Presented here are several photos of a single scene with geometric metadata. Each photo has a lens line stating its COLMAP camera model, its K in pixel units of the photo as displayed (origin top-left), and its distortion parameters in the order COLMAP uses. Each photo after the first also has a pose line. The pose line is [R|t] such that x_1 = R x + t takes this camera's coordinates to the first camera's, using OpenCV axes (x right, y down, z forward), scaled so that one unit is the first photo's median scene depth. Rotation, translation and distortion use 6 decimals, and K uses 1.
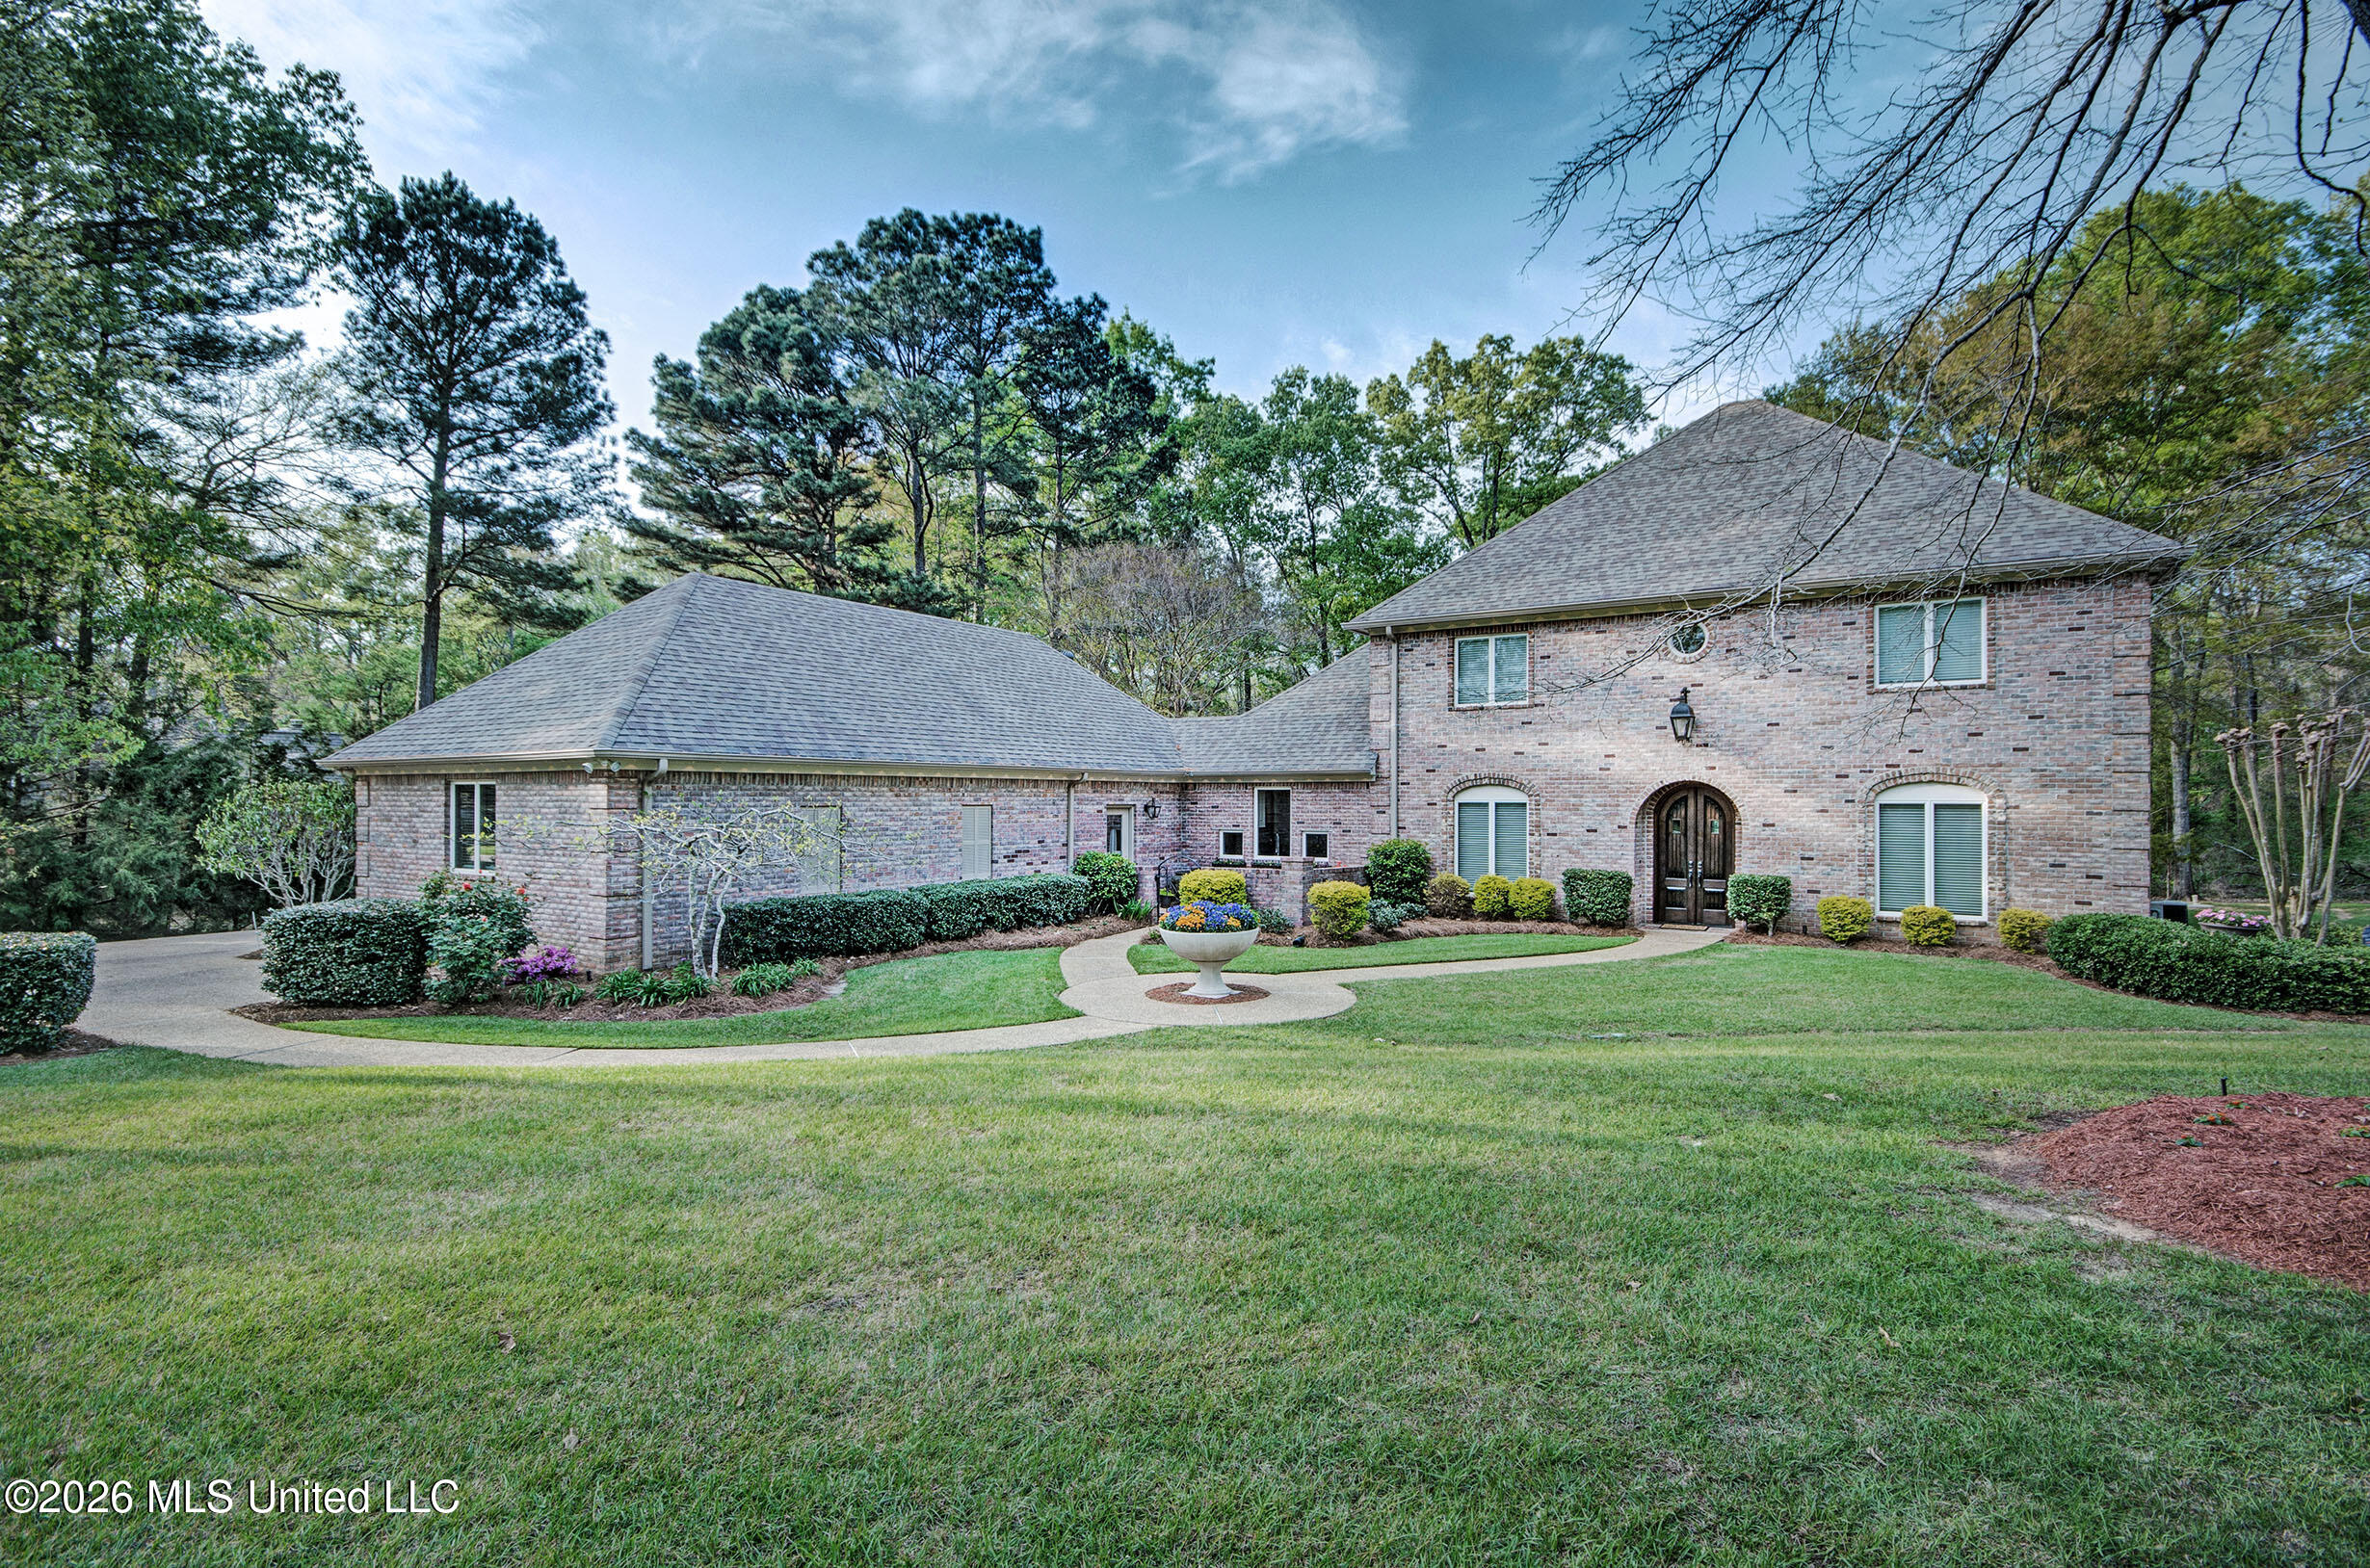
lens RADIAL K [[1183.4, 0, 1168.5], [0, 1183.4, 779.6], [0, 0, 1]] dist [0.013661, -0.000612]
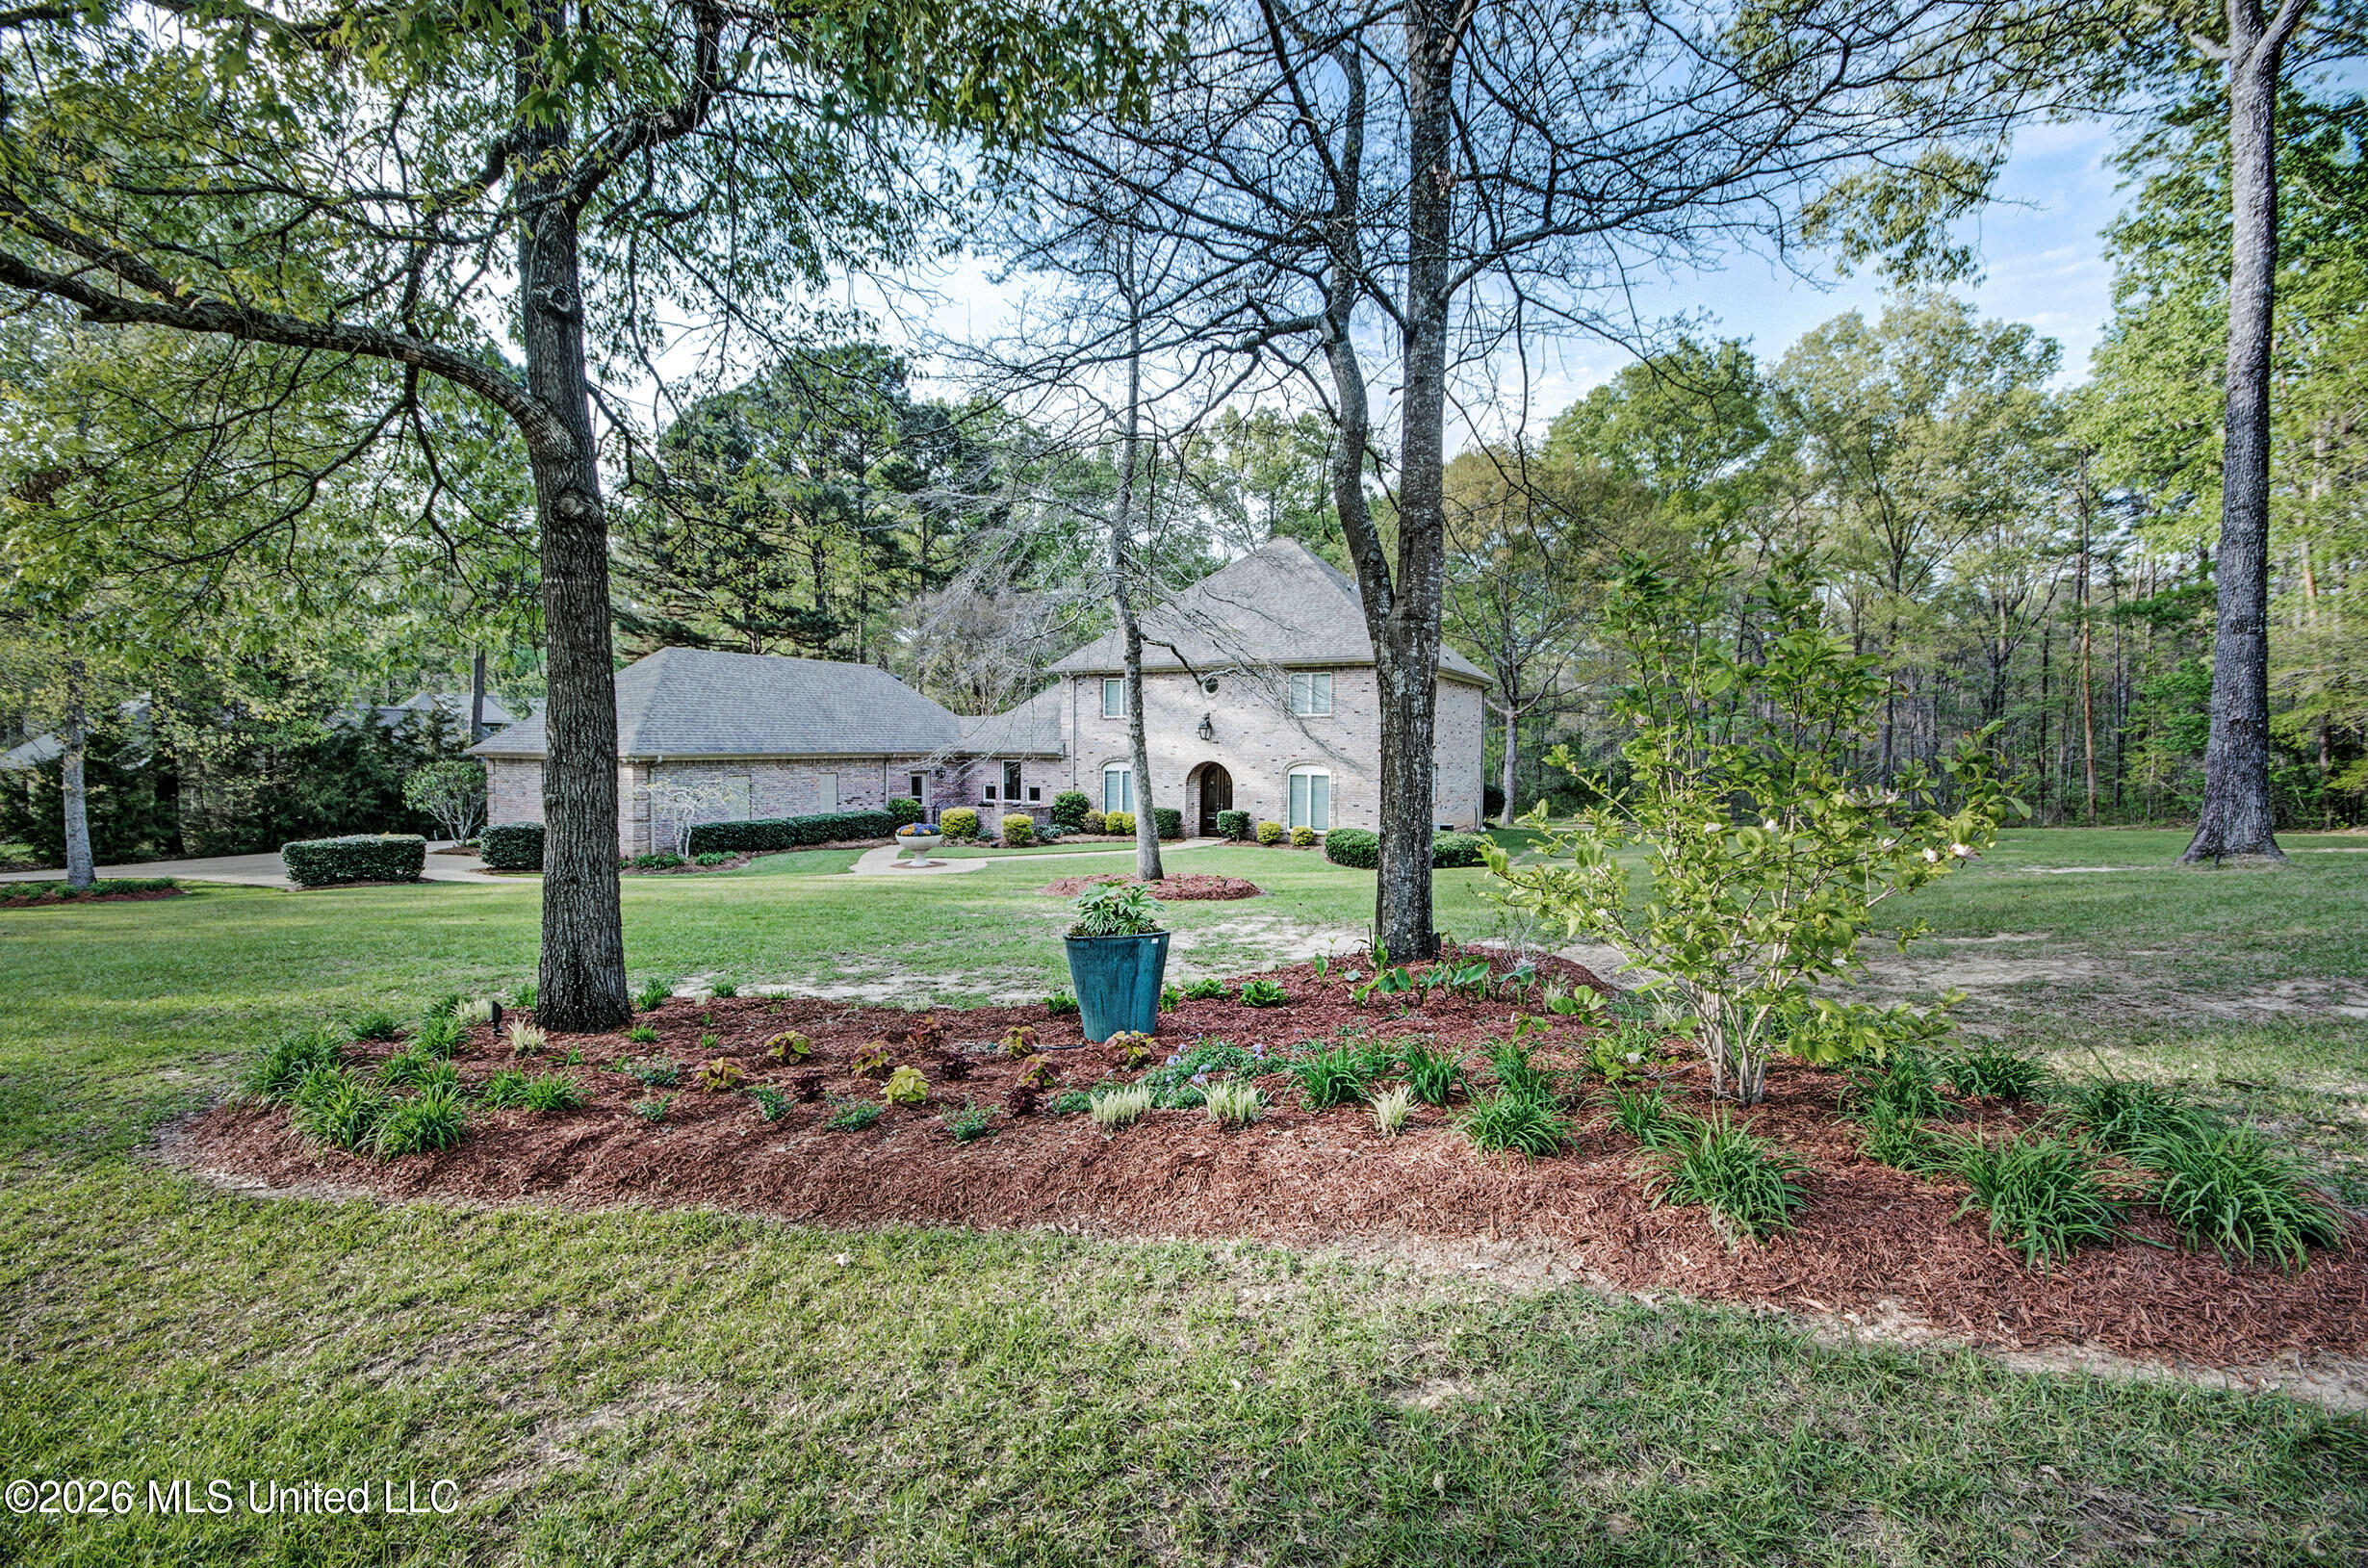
lens RADIAL K [[1043.6, 0, 1157.5], [0, 1043.6, 798.1], [0, 0, 1]] dist [0.021733, -0.018617]
pose [[0.997474, 0.000394, 0.071037, 0.232115], [-0.005322, 0.997589, 0.069196, -0.054873], [-0.070838, -0.069399, 0.995071, -0.656254]]
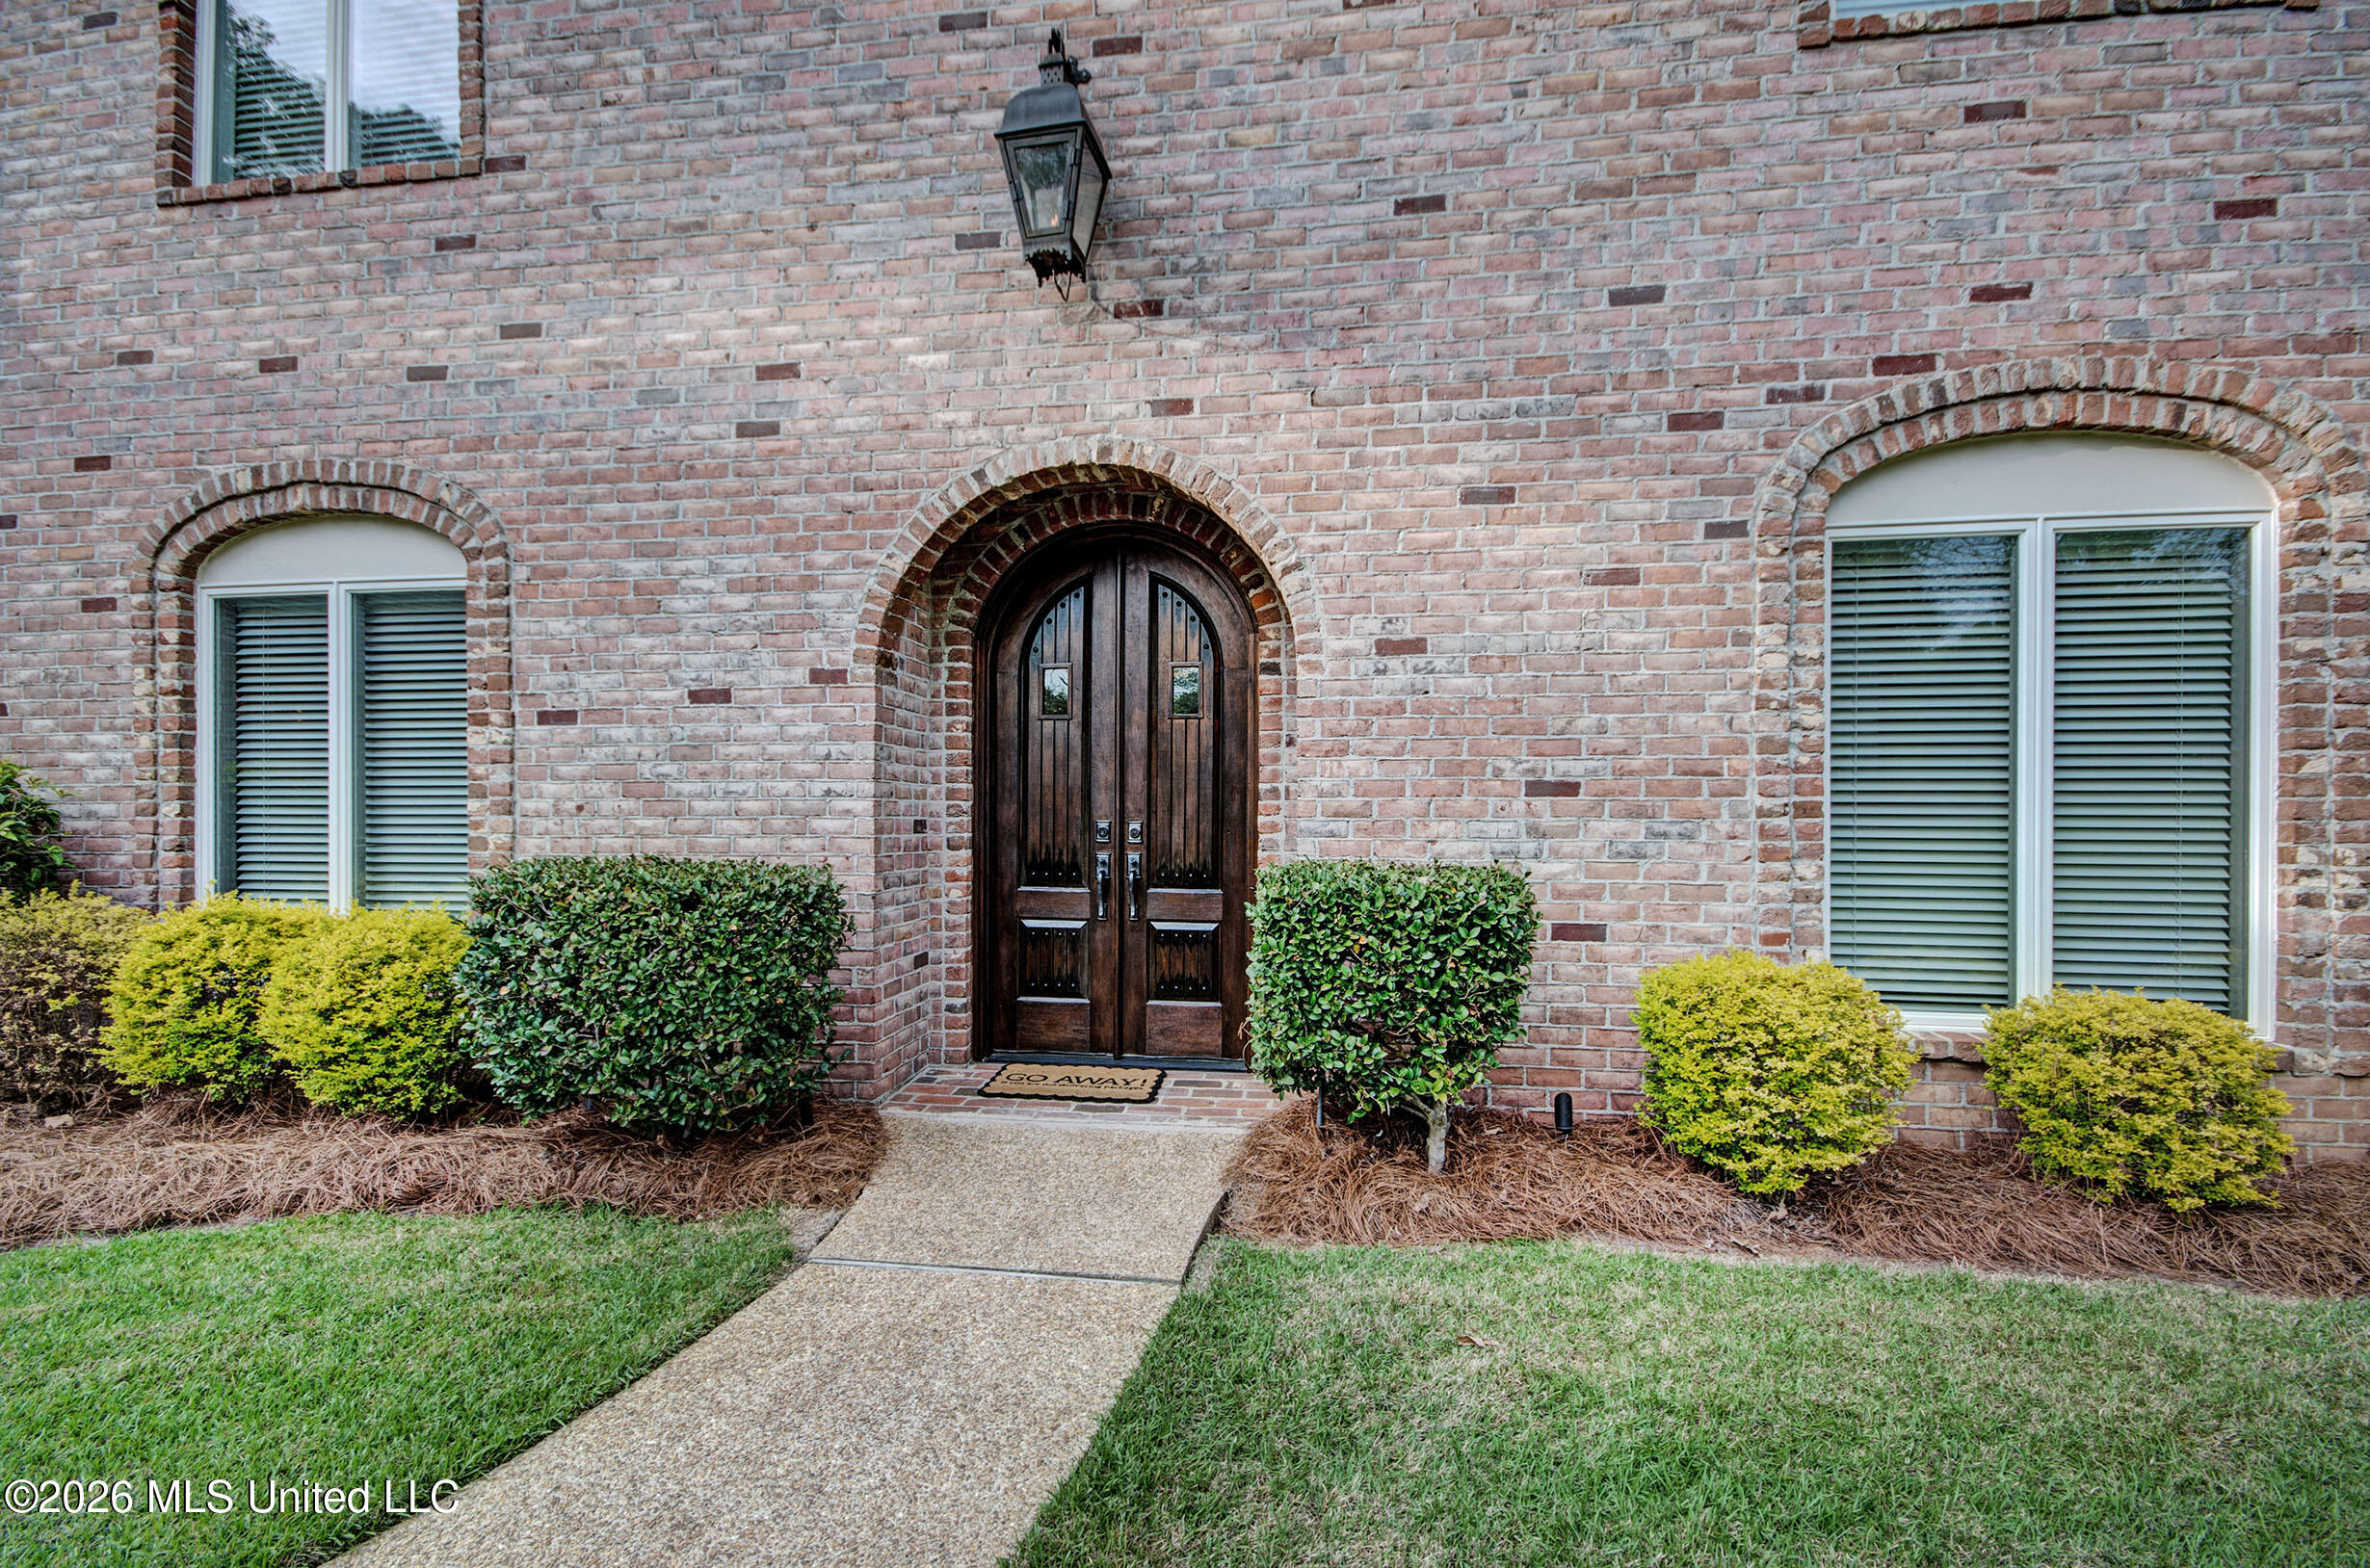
lens RADIAL K [[1044.3, 0, 1158.5], [0, 1044.3, 798.2], [0, 0, 1]] dist [0.021733, -0.018617]
pose [[0.919042, -0.000219, 0.394159, 0.365796], [-0.001605, 0.999989, 0.004299, 0.063653], [-0.394156, -0.004584, 0.919032, 0.795661]]
